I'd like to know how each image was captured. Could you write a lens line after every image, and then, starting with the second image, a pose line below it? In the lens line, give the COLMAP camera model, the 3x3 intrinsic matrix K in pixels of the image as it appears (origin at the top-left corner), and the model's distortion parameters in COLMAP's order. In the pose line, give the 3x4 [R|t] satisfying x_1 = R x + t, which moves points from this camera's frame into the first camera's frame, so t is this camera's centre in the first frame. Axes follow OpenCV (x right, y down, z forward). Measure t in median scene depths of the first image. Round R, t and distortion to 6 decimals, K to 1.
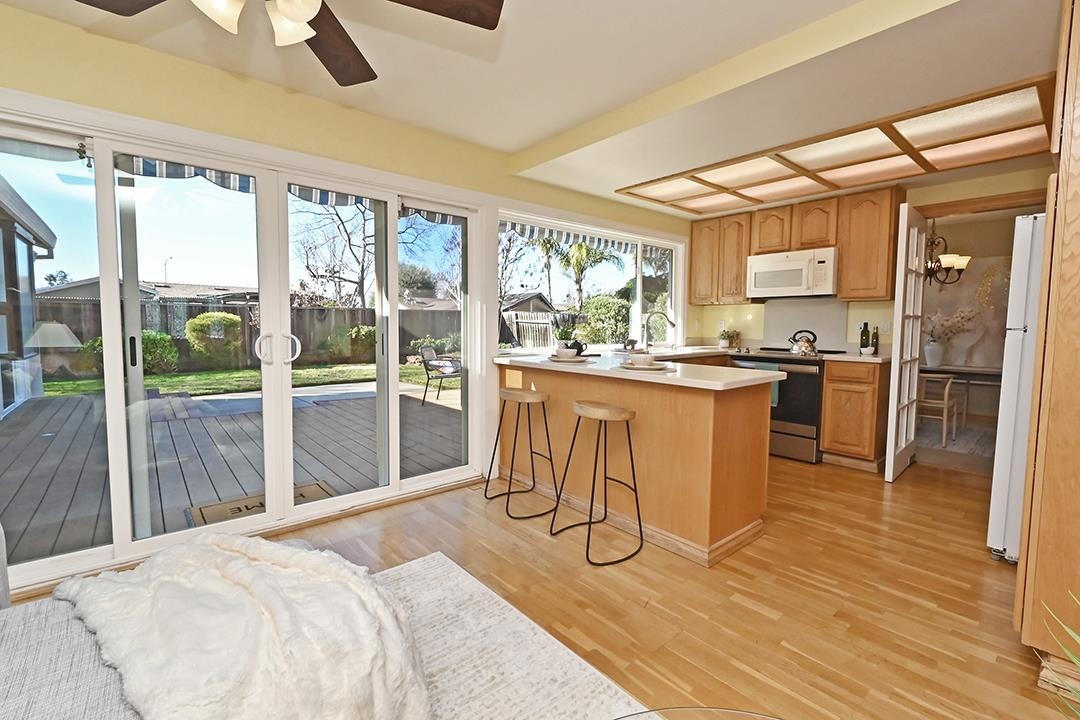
lens RADIAL K [[466.8, 0, 537.1], [0, 466.8, 357.5], [0, 0, 1]] dist [0.000599, -0.000043]
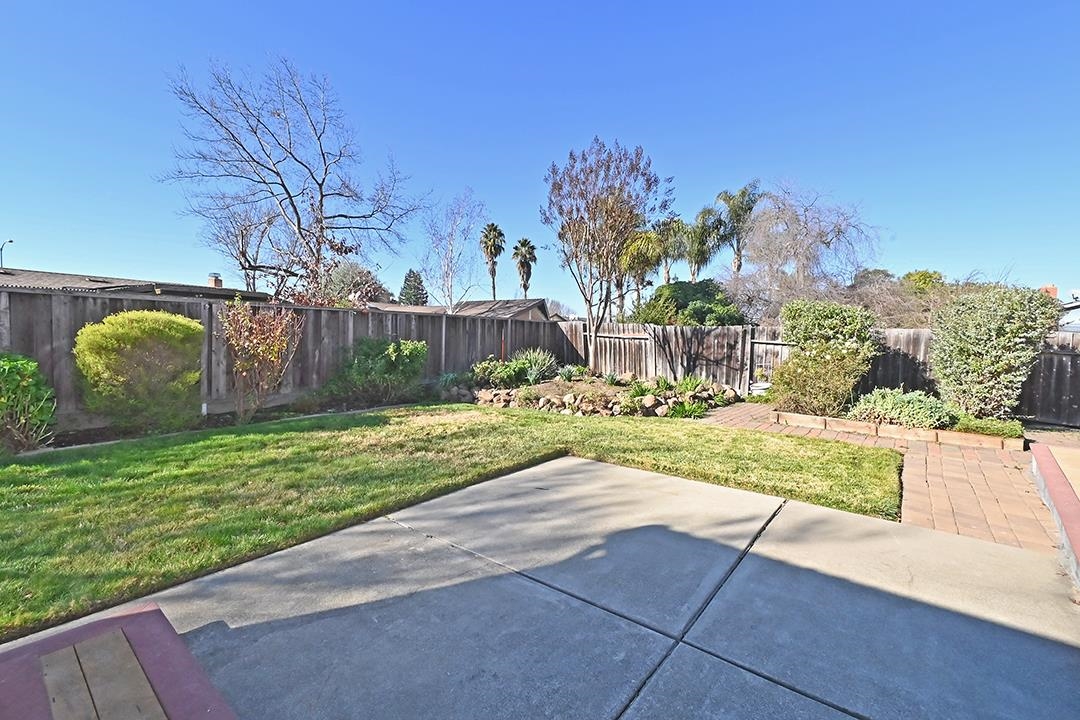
lens RADIAL K [[466.8, 0, 541.9], [0, 466.8, 357.2], [0, 0, 1]] dist [0.000599, -0.000043]
pose [[0.979564, 0.003543, 0.201101, -0.382742], [0.001263, 0.999717, -0.023766, -0.037533], [-0.201128, 0.023534, 0.979282, 0.444662]]
